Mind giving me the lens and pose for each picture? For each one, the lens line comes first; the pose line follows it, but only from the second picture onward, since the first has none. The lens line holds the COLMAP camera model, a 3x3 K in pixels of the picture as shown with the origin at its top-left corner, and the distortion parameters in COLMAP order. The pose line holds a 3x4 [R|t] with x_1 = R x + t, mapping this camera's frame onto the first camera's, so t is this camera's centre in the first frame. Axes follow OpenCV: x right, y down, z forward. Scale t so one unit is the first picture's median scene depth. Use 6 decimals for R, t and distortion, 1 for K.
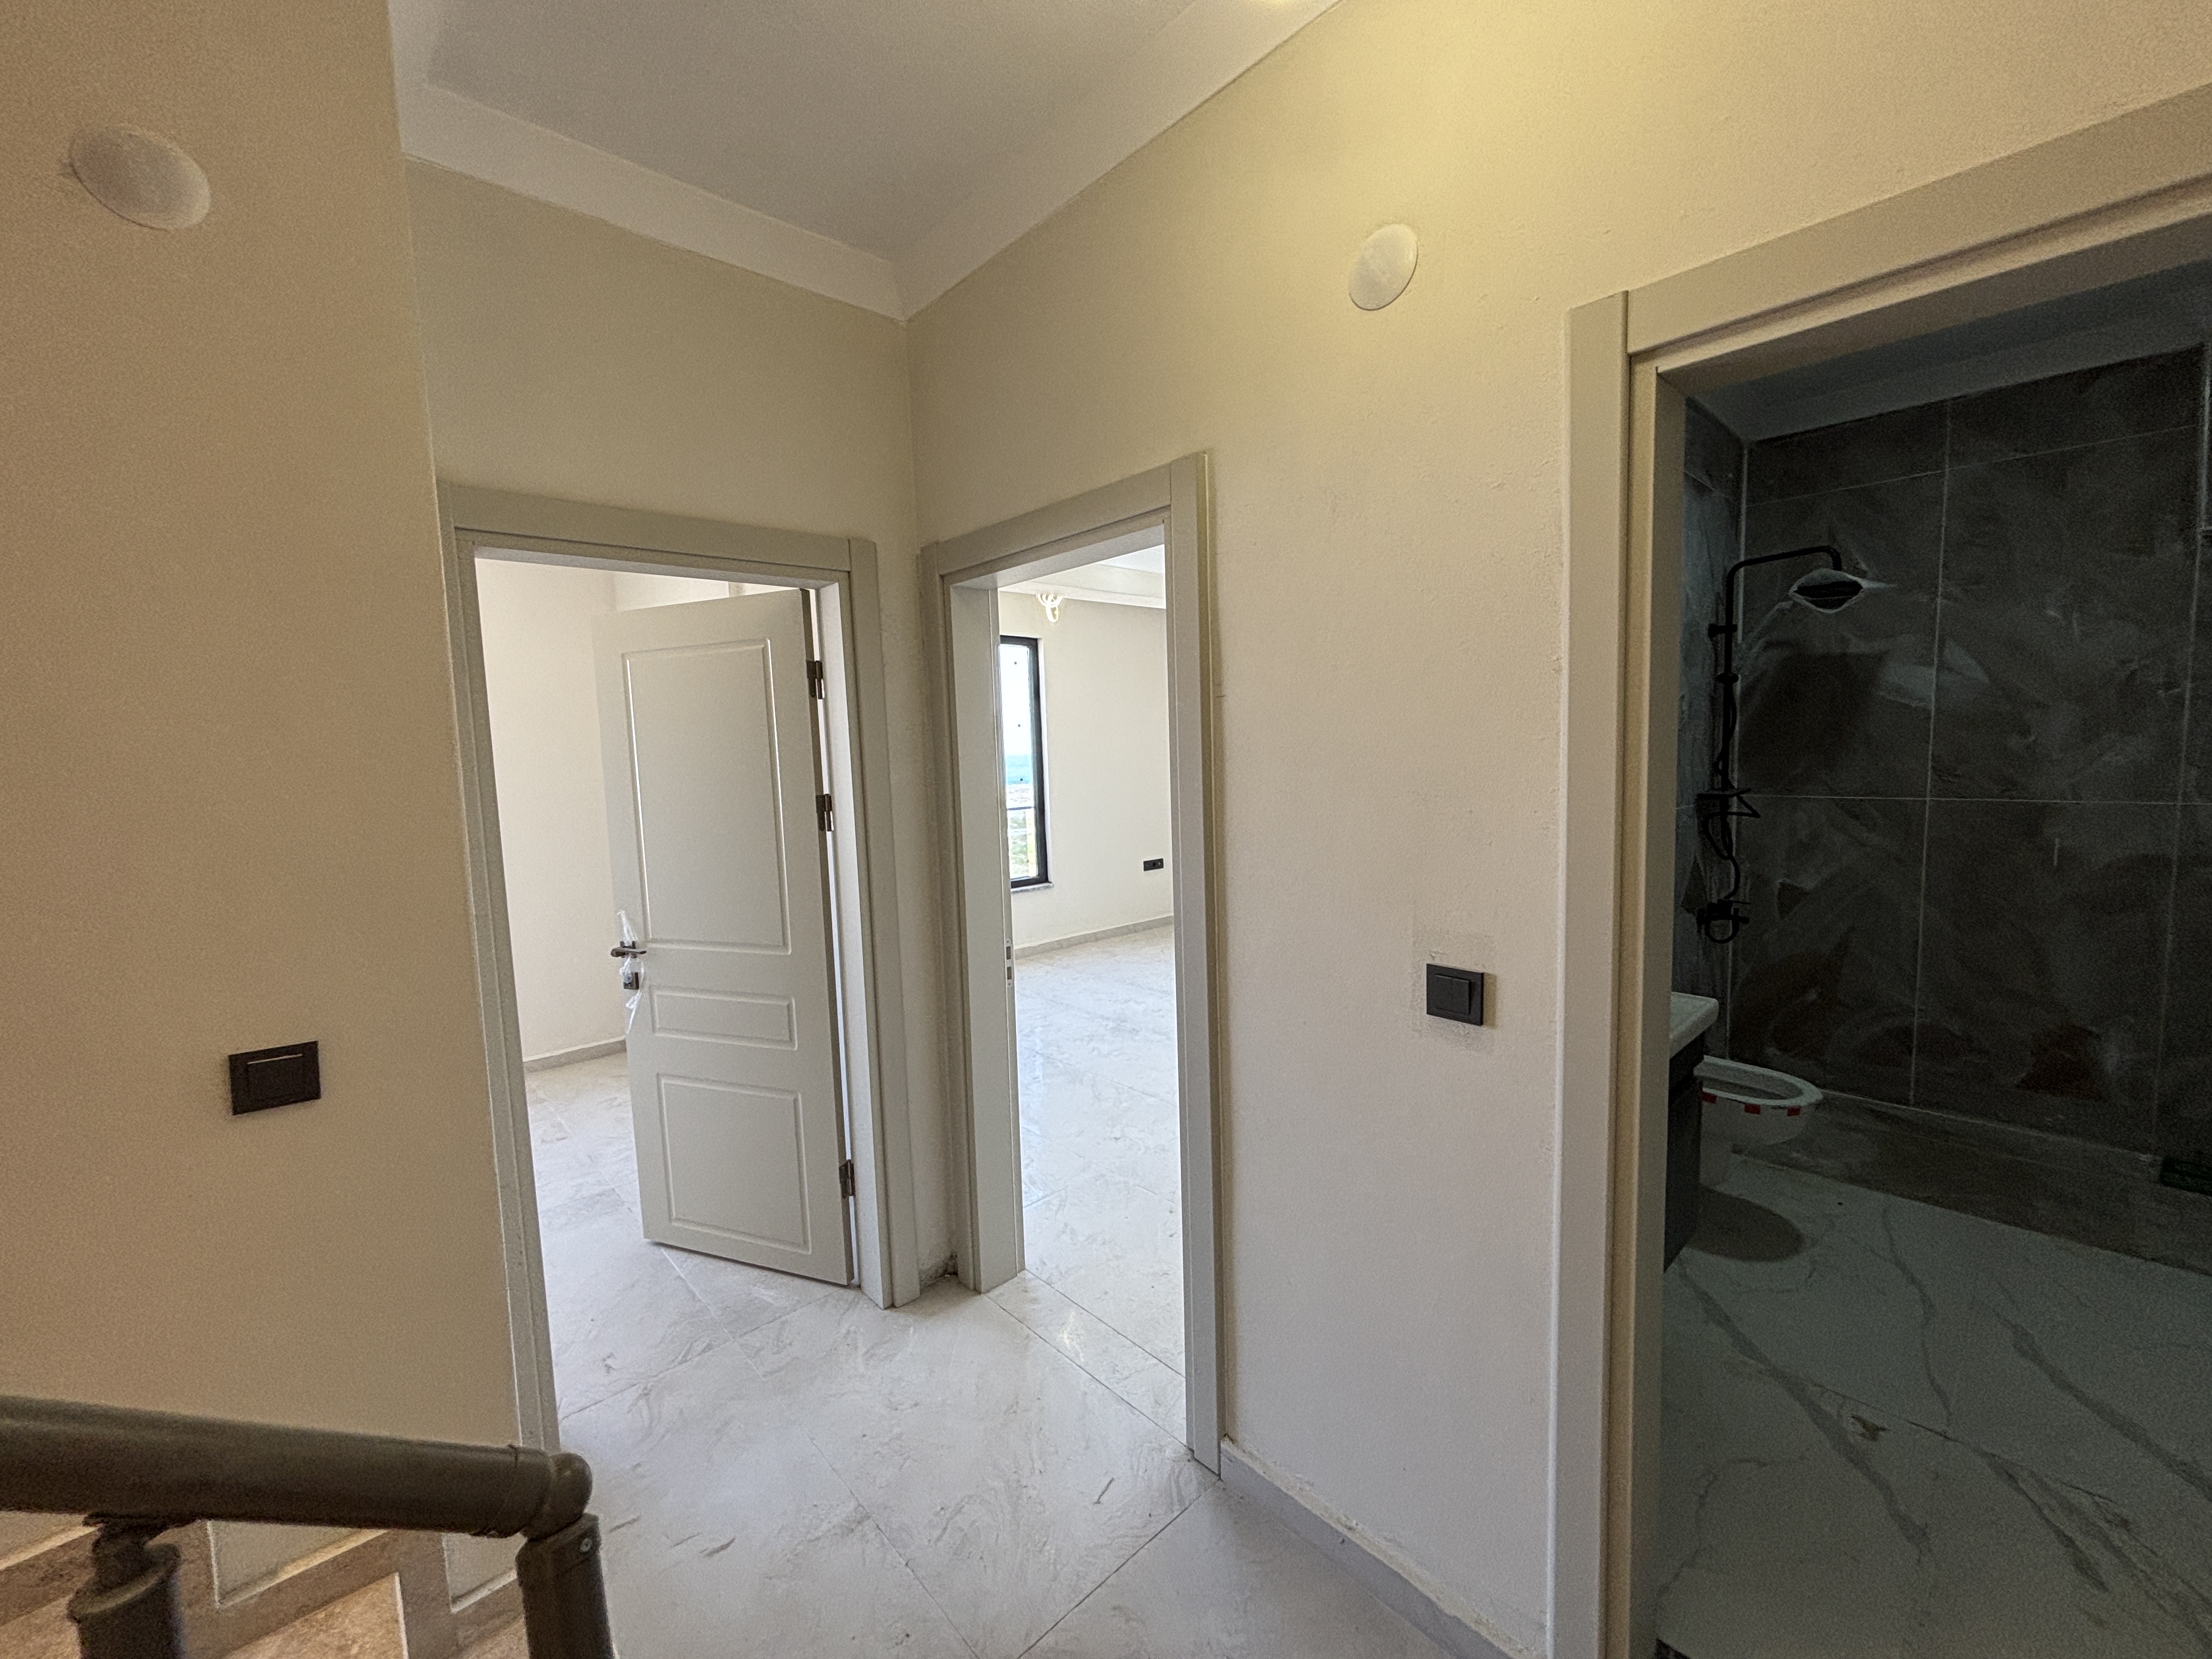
lens RADIAL K [[878.5, 0, 1106.0], [0, 878.5, 829.5], [0, 0, 1]] dist [-0.001552, -0.000450]
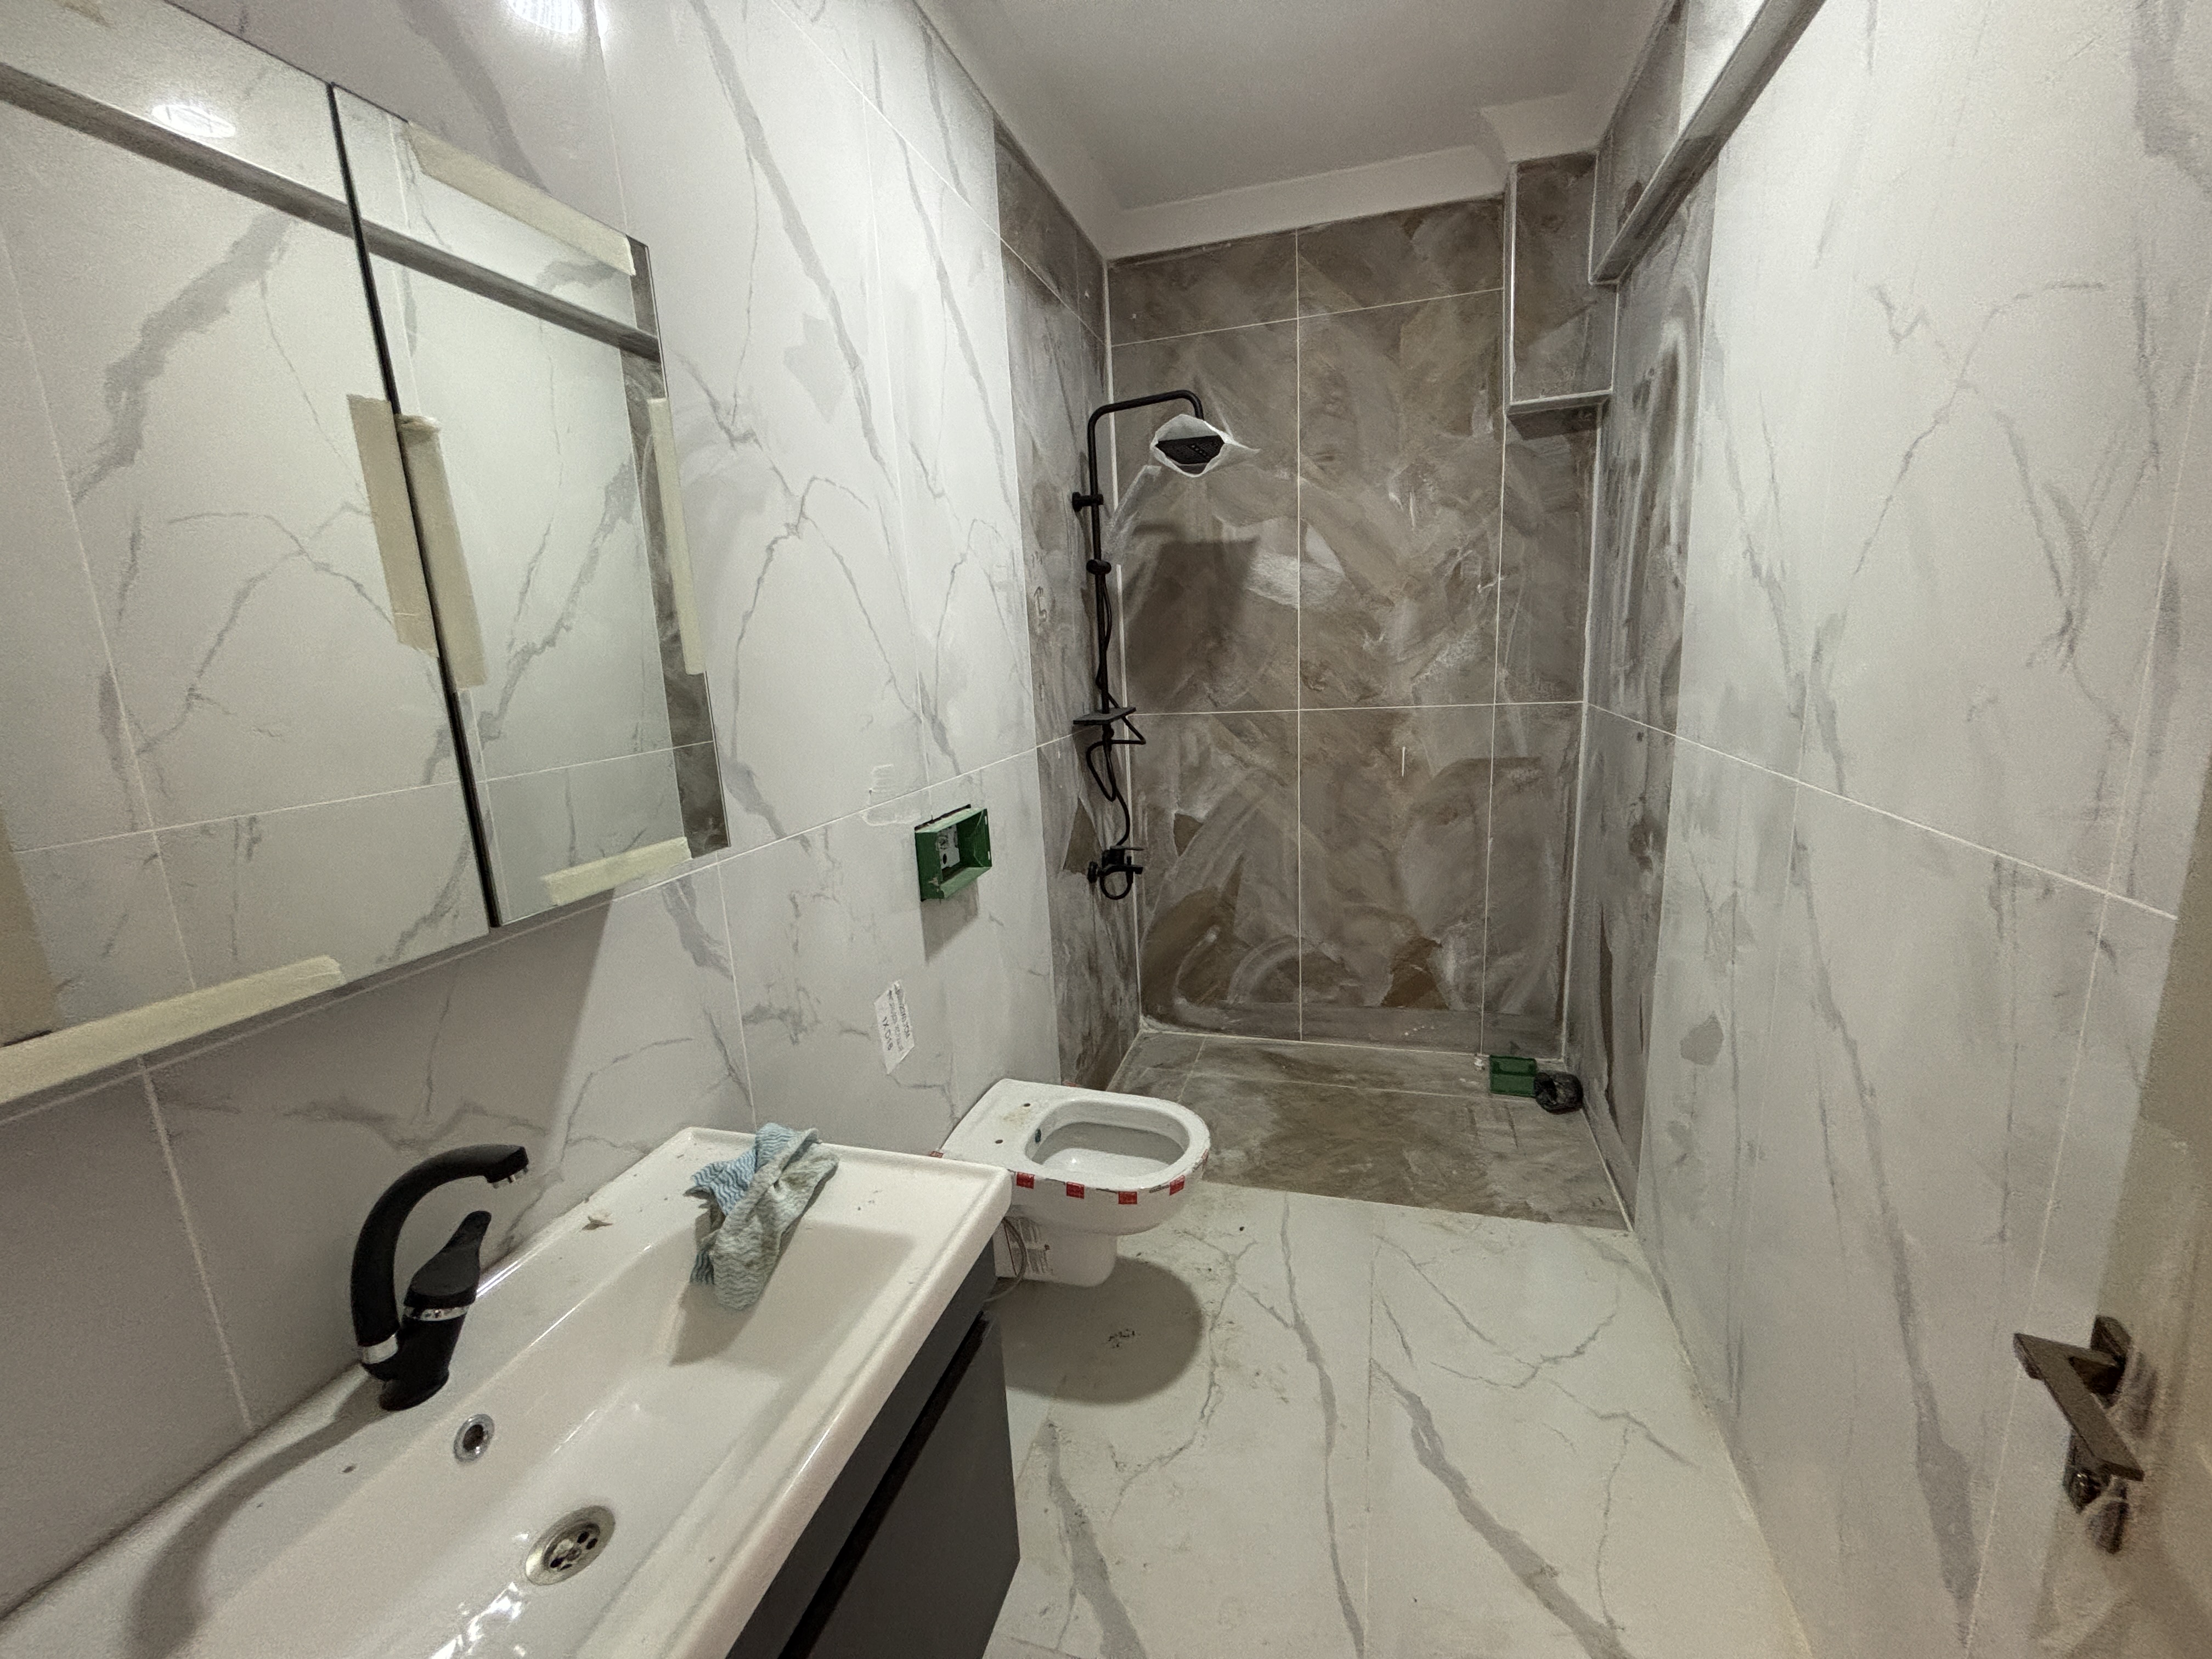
lens RADIAL K [[892.3, 0, 1098.3], [0, 892.3, 854.0], [0, 0, 1]] dist [0.000454, 0.000165]
pose [[0.858737, -0.134627, 0.494415, 0.290773], [0.075727, 0.987617, 0.137397, -0.030388], [-0.506790, -0.080547, 0.858298, 0.309747]]
